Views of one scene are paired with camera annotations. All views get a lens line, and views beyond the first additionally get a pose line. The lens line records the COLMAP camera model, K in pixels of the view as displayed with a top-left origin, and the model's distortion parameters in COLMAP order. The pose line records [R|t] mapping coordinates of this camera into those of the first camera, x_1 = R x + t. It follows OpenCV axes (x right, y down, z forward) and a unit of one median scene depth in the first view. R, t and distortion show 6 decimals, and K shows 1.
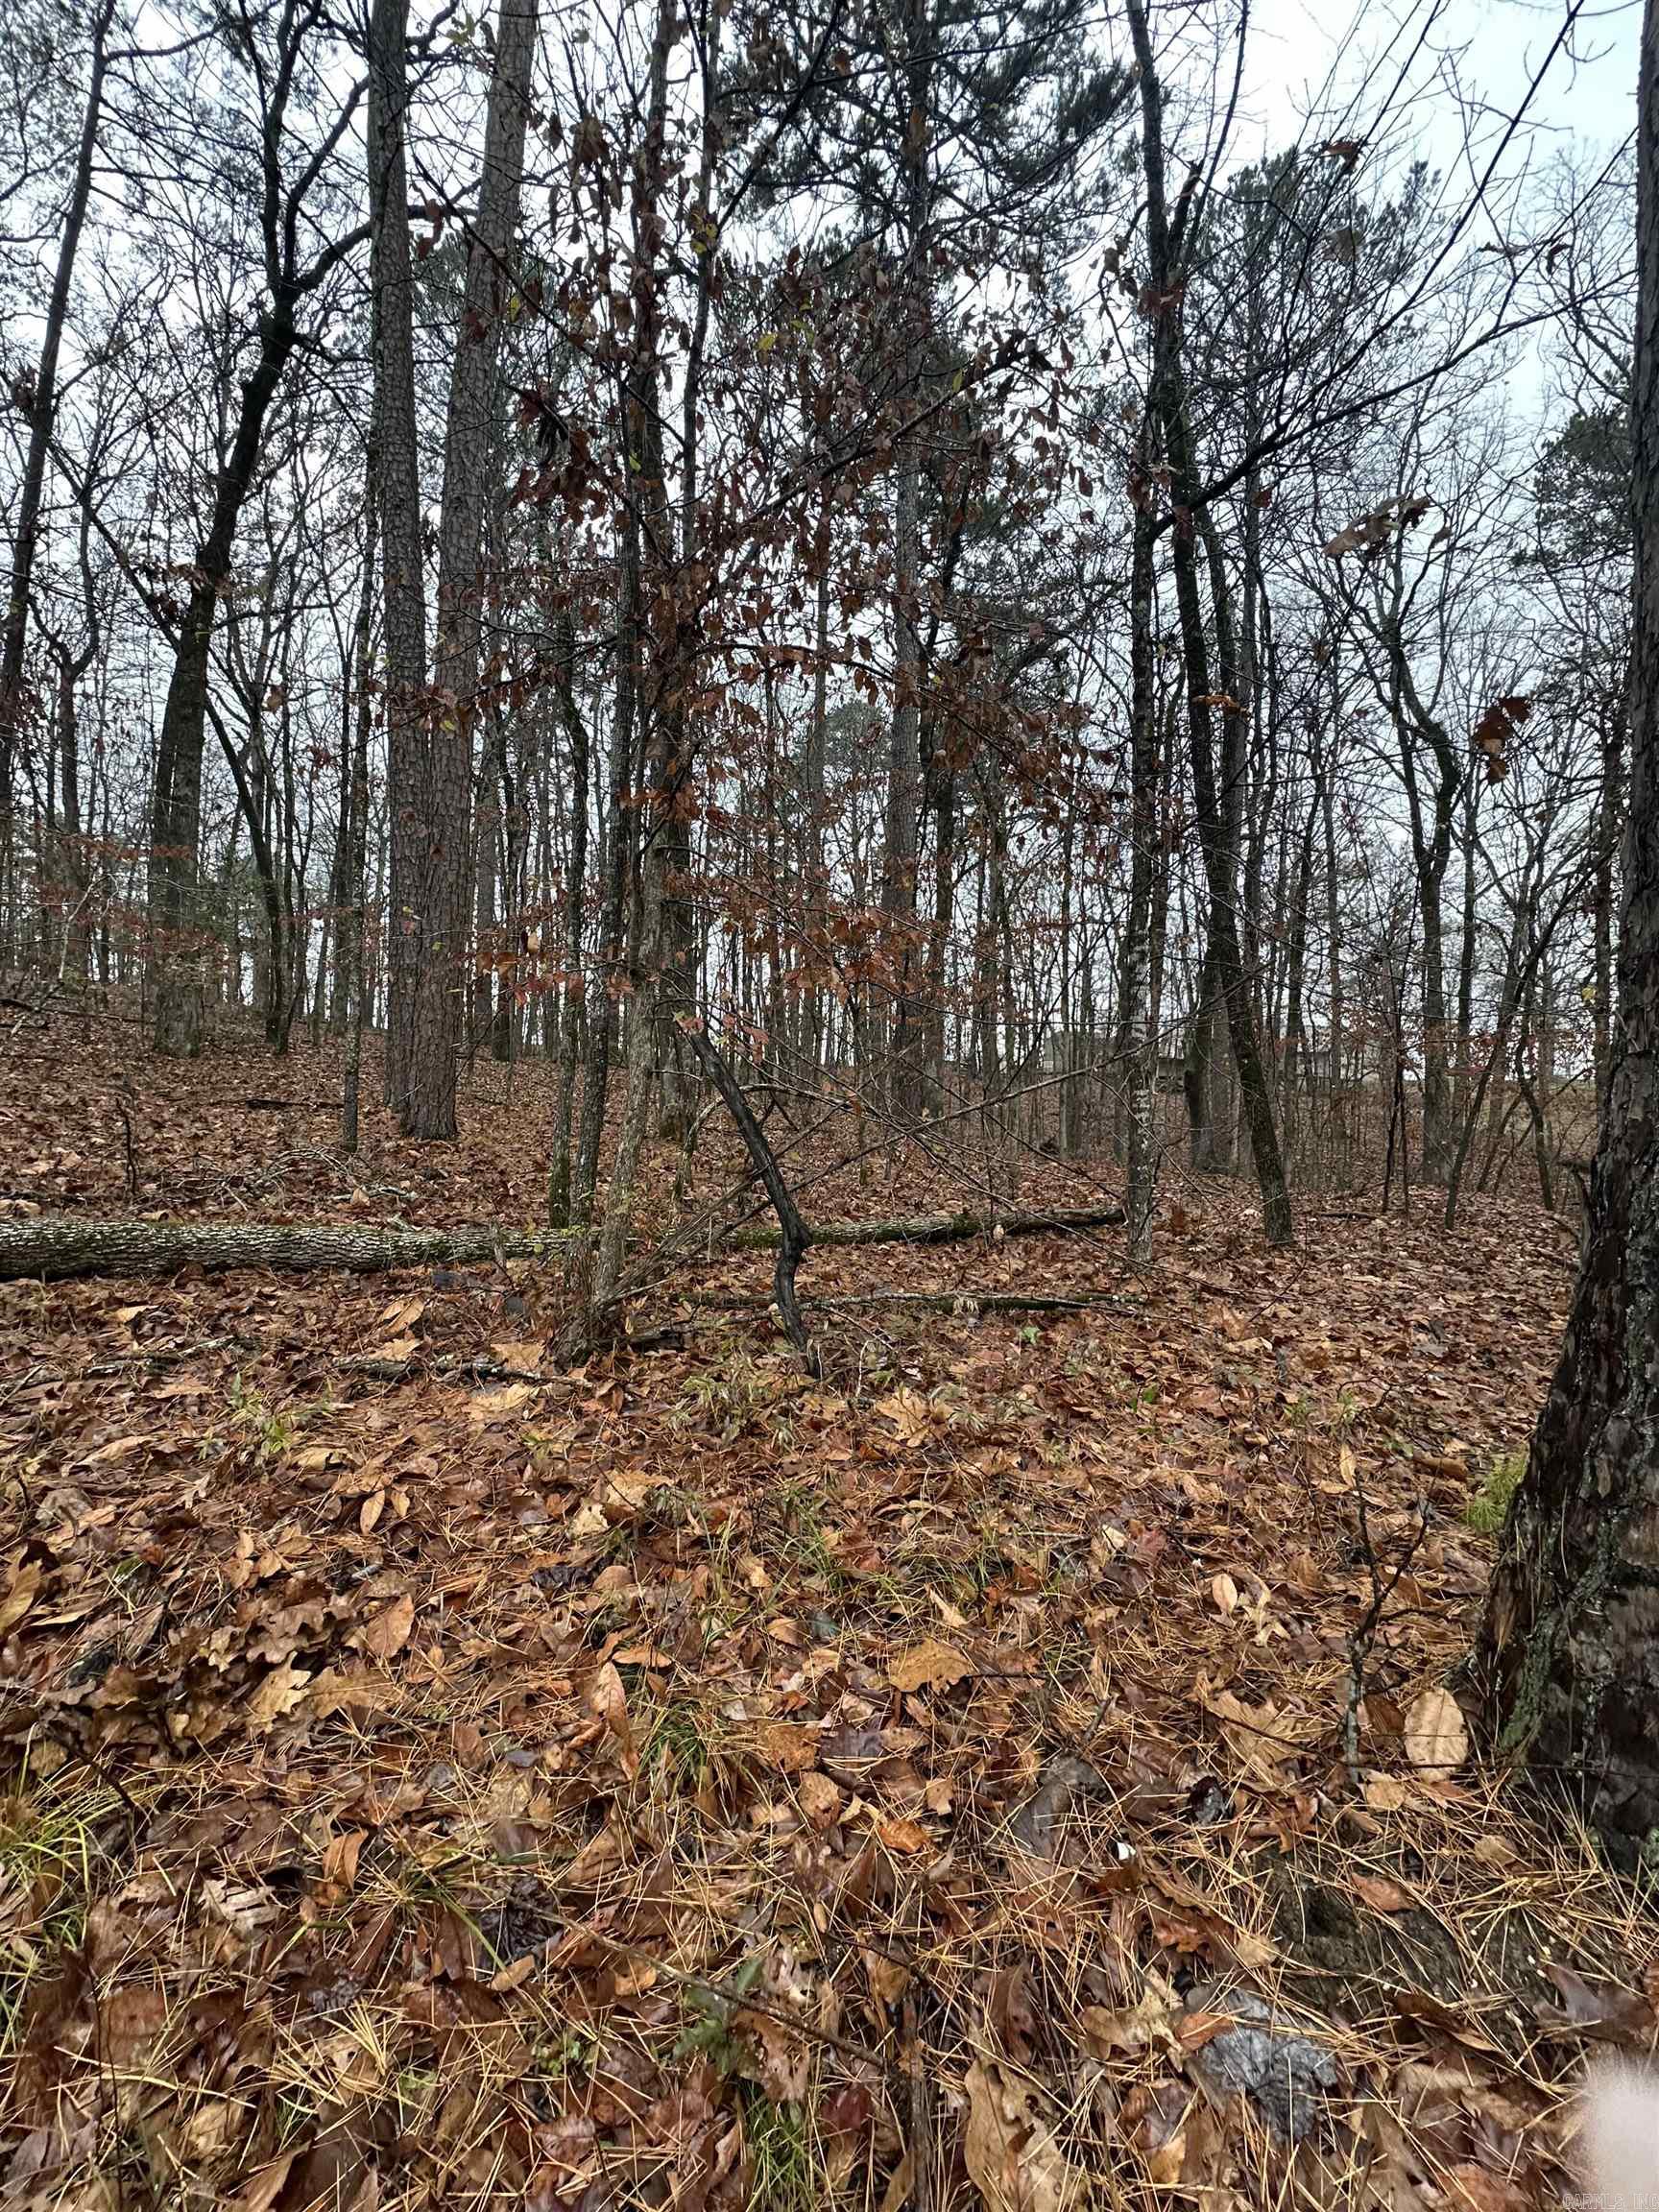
lens RADIAL K [[883.7, 0, 828.0], [0, 883.7, 1103.0], [0, 0, 1]] dist [-0.002516, 0.000842]
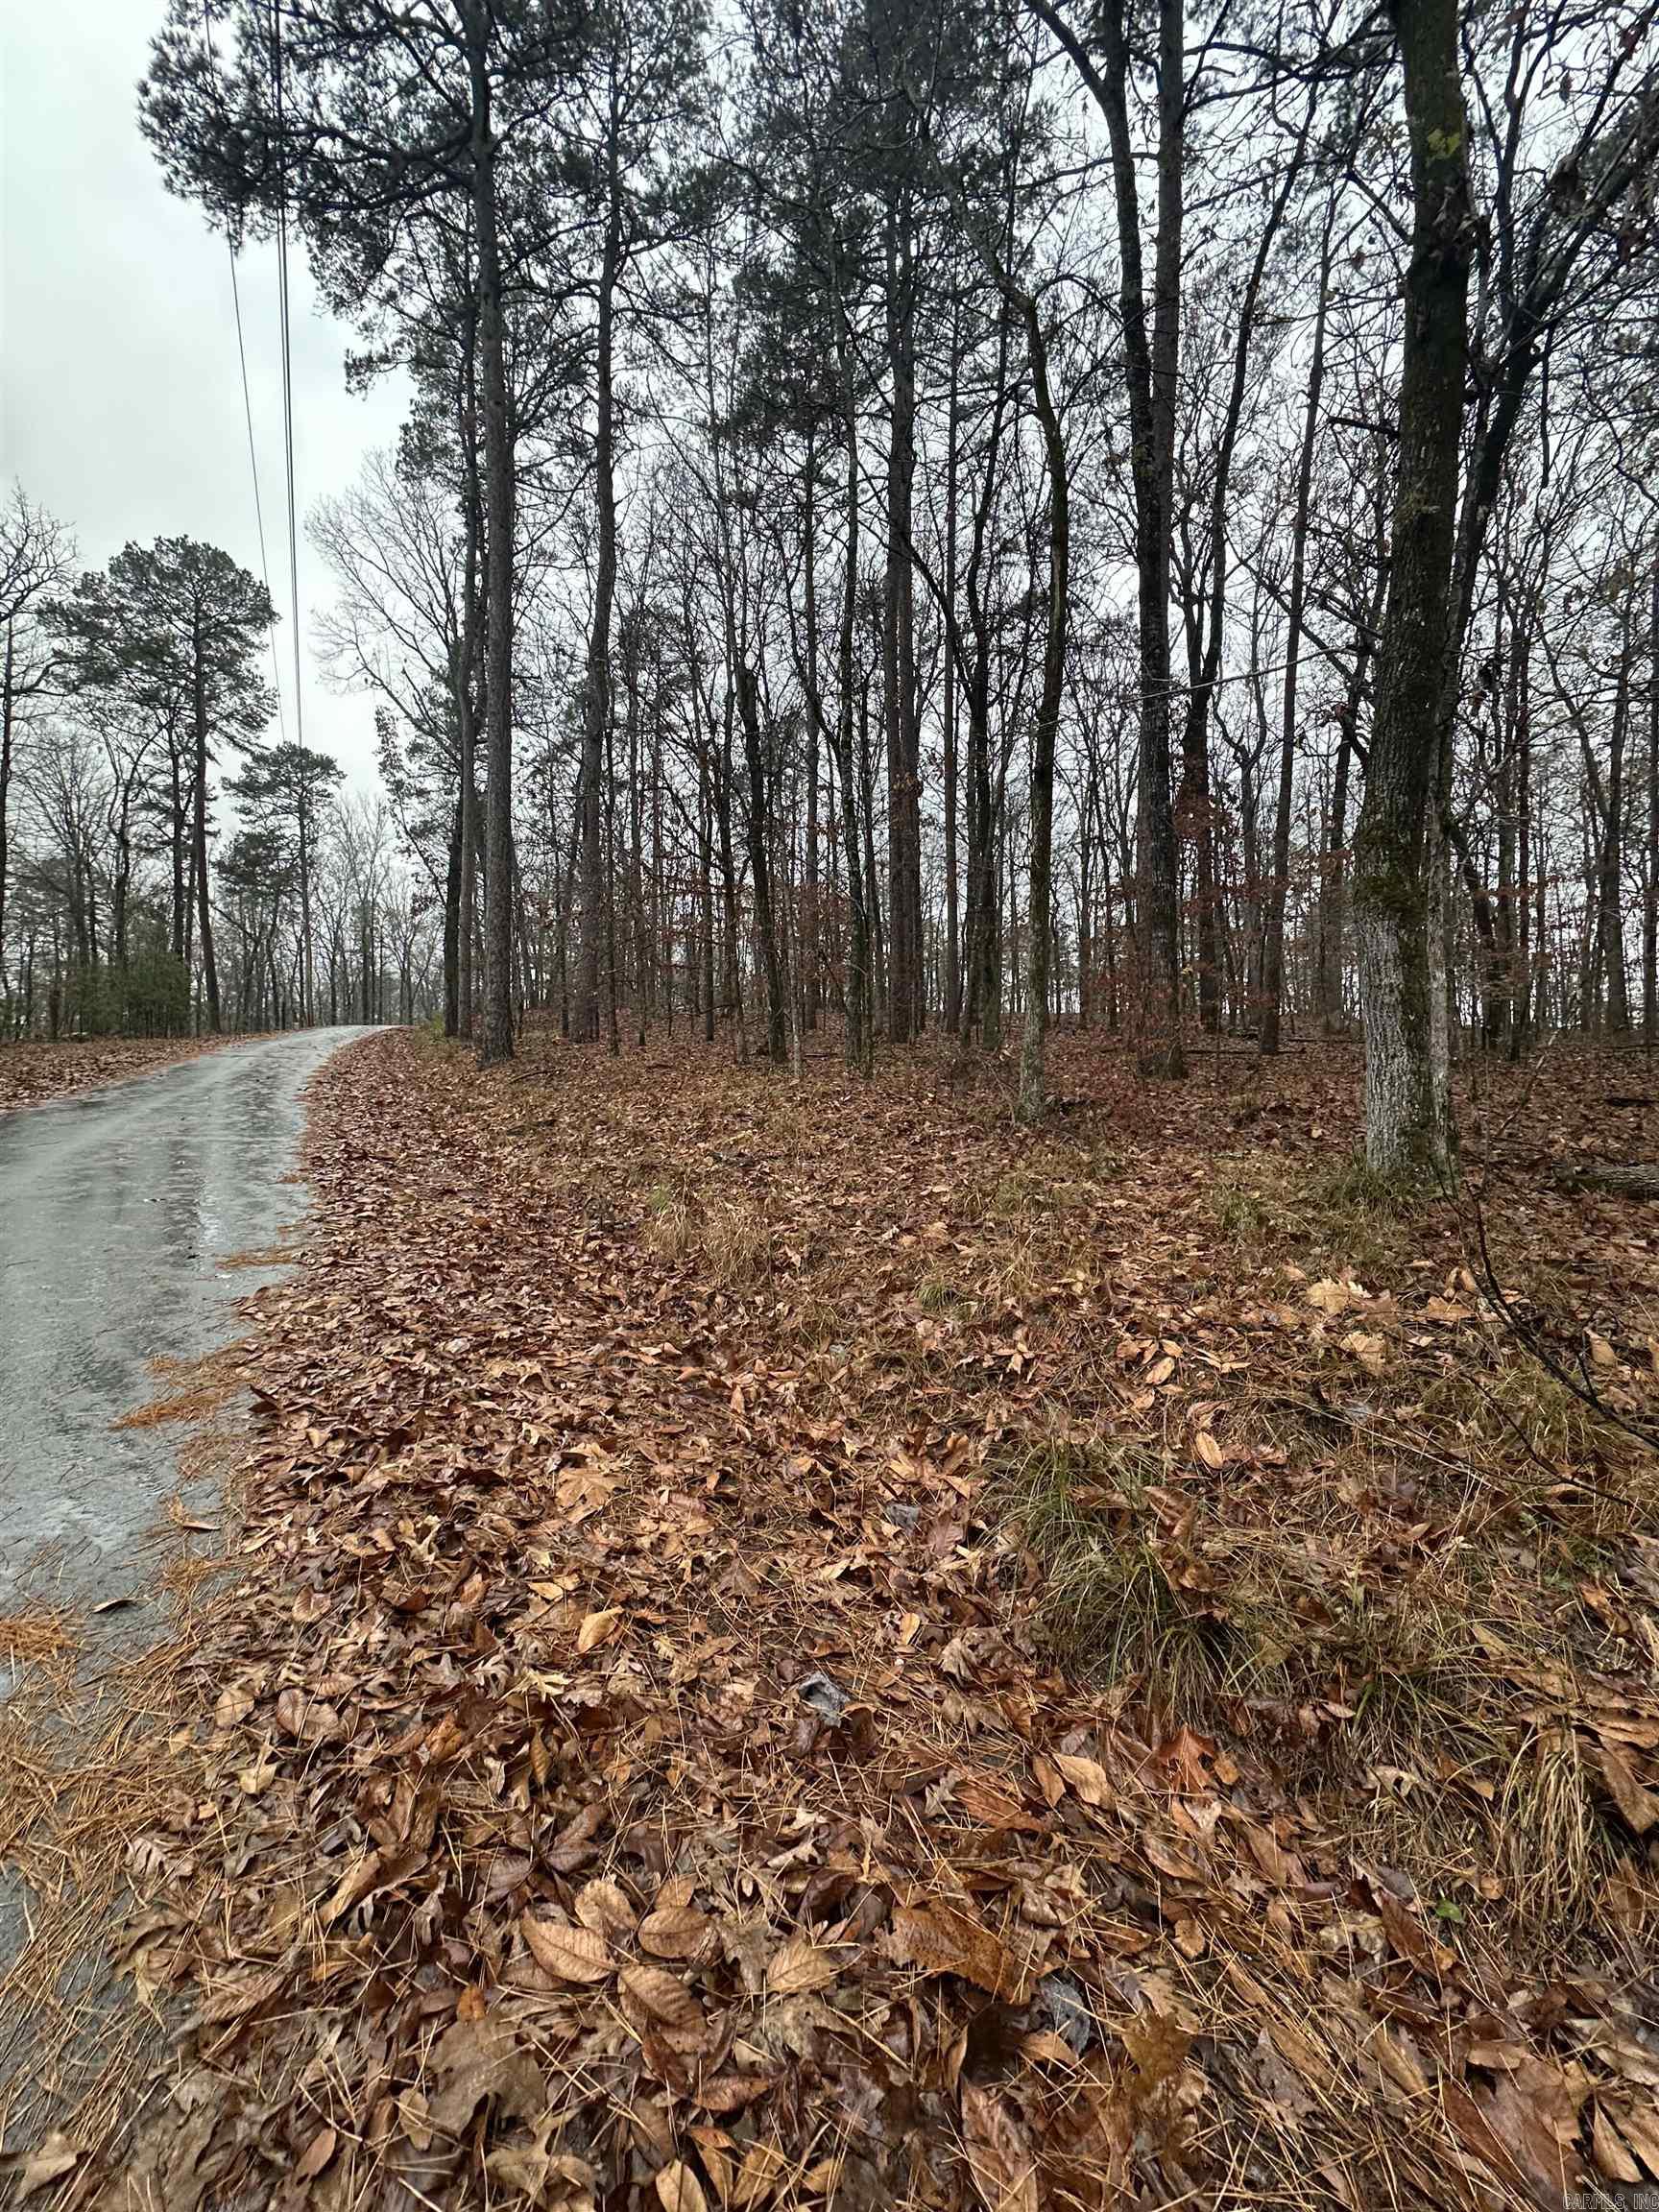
lens RADIAL K [[883.7, 0, 828.0], [0, 883.7, 1103.0], [0, 0, 1]] dist [-0.002516, 0.000842]
pose [[0.455238, -0.028514, -0.889913, -0.069500], [0.014450, 0.999592, -0.024636, 0.007433], [0.890252, -0.001644, 0.455464, -0.167043]]
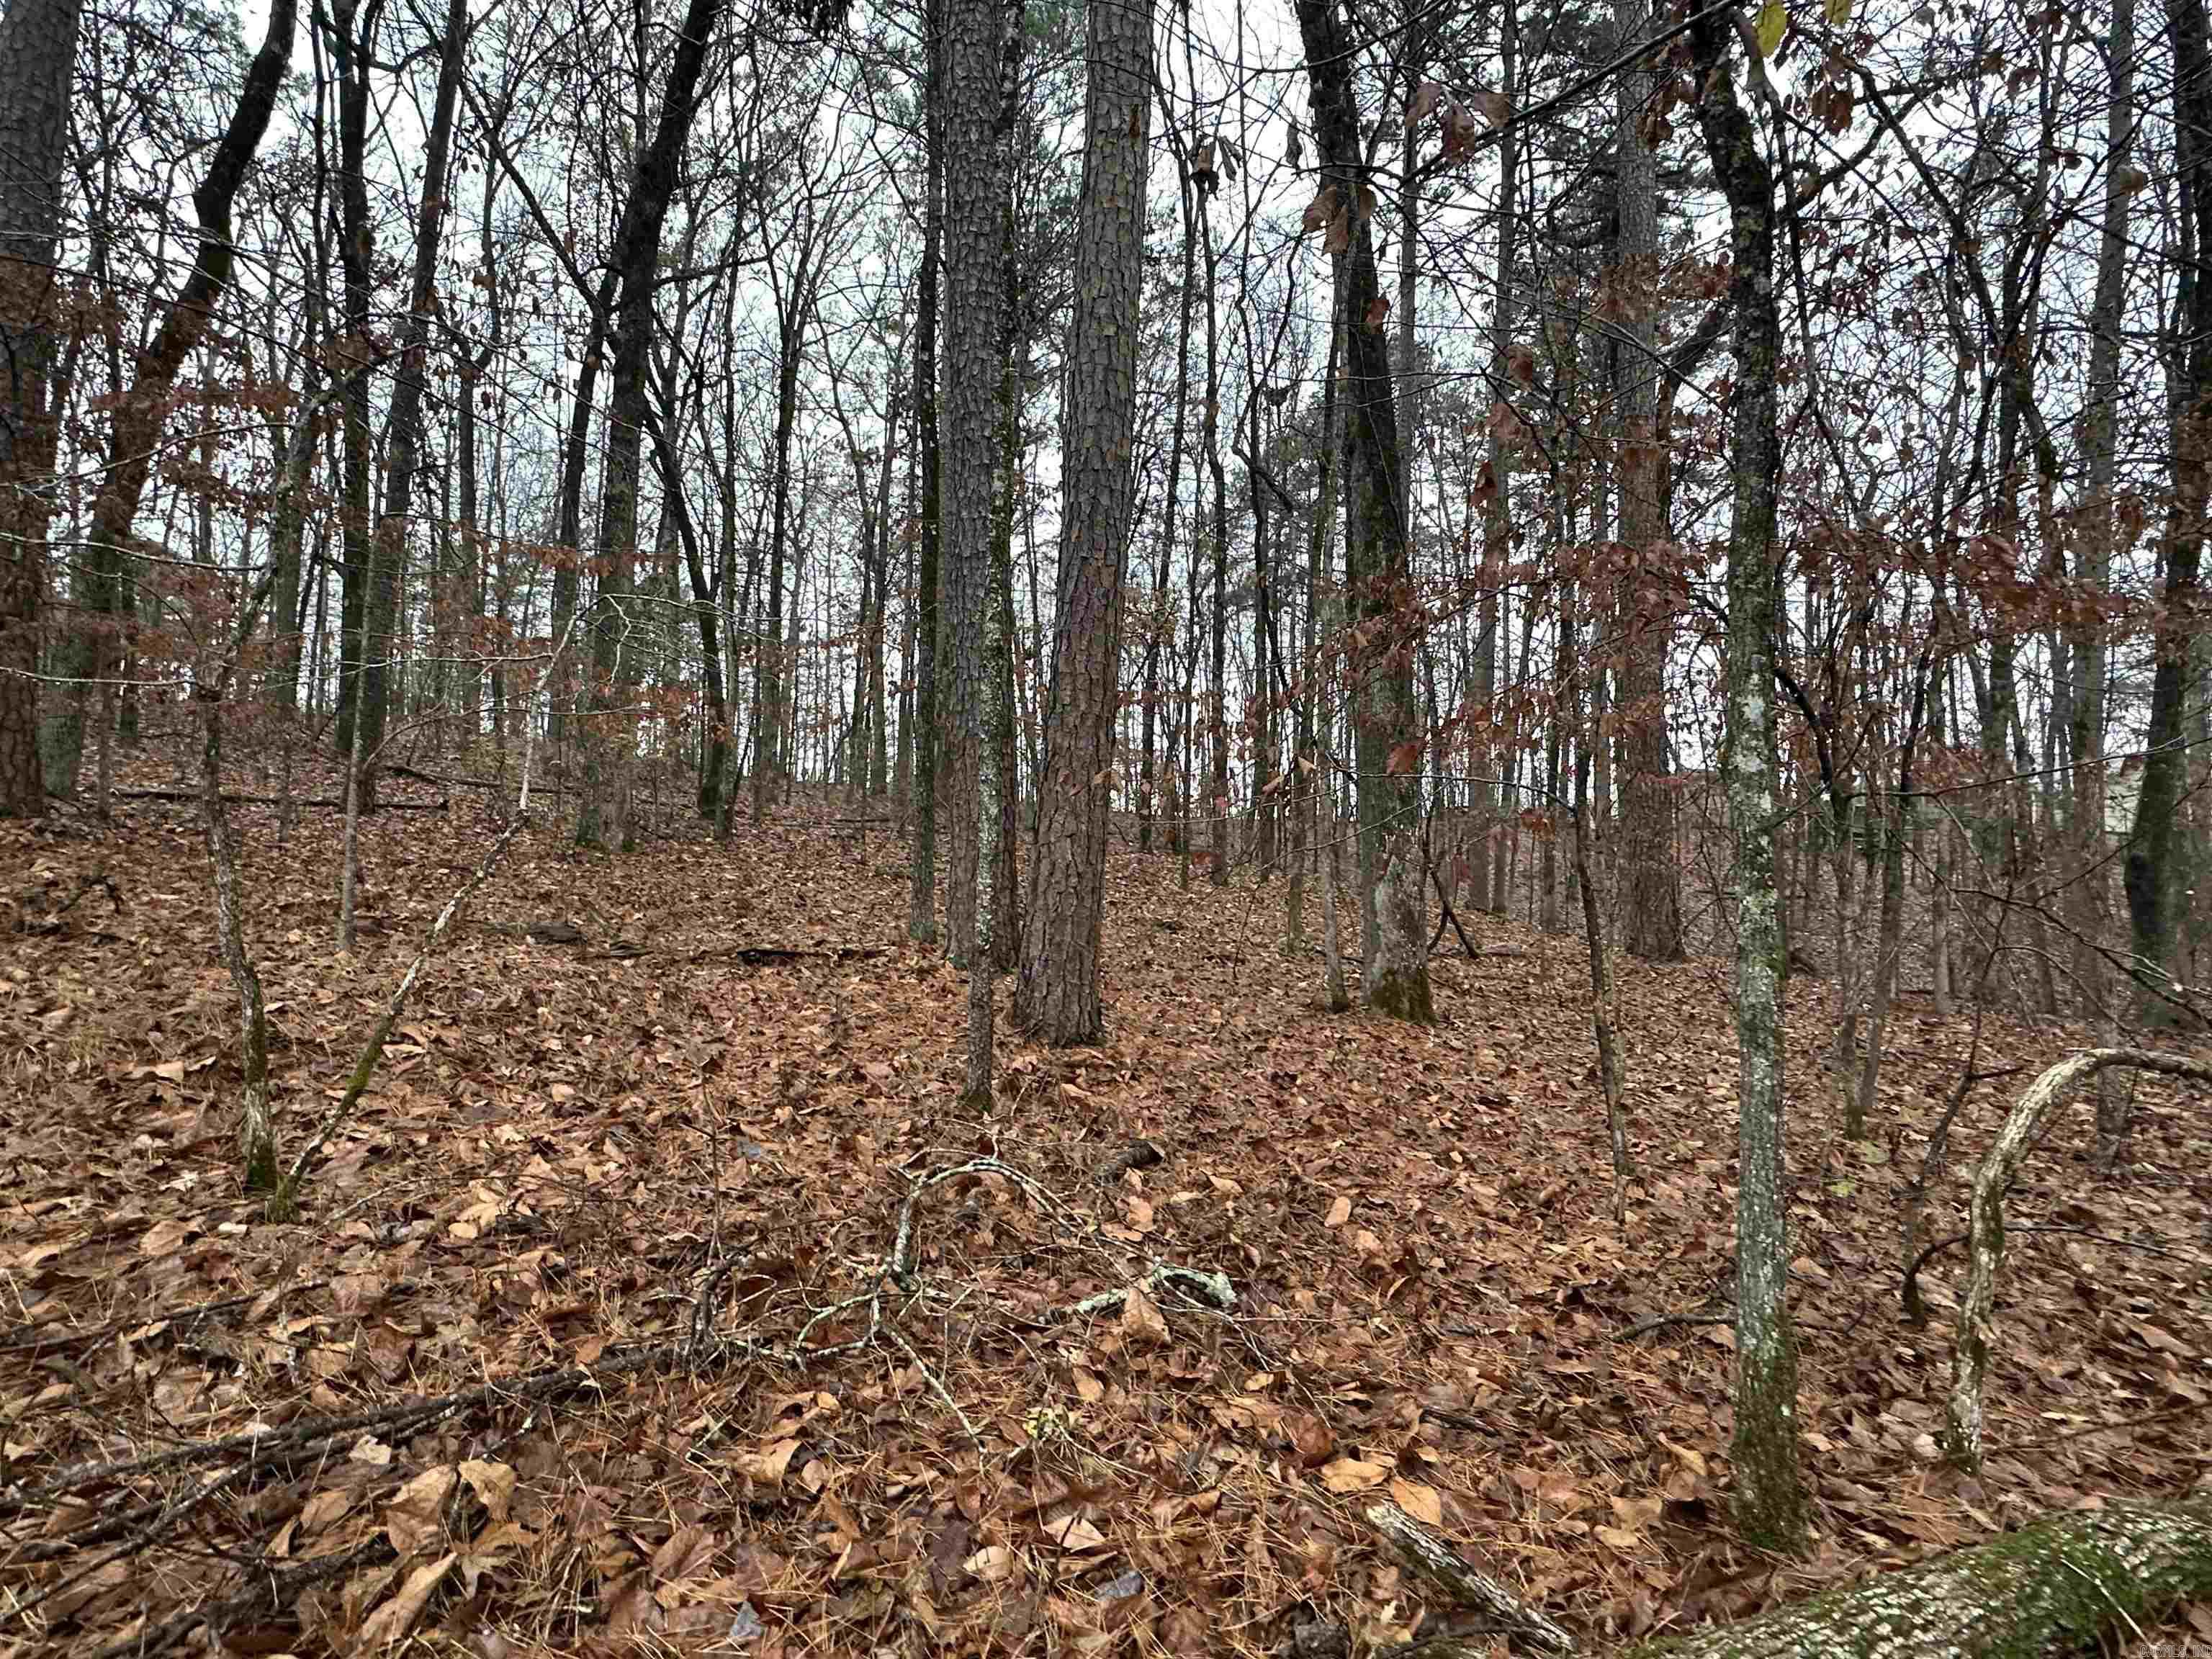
lens RADIAL K [[1115.3, 0, 1113.0], [0, 1115.3, 826.5], [0, 0, 1]] dist [-0.002603, 0.000877]
pose [[0.984565, -0.008631, -0.174807, -0.132138], [0.003017, 0.999472, -0.032353, -0.033439], [0.174993, 0.031327, 0.984071, 0.135033]]
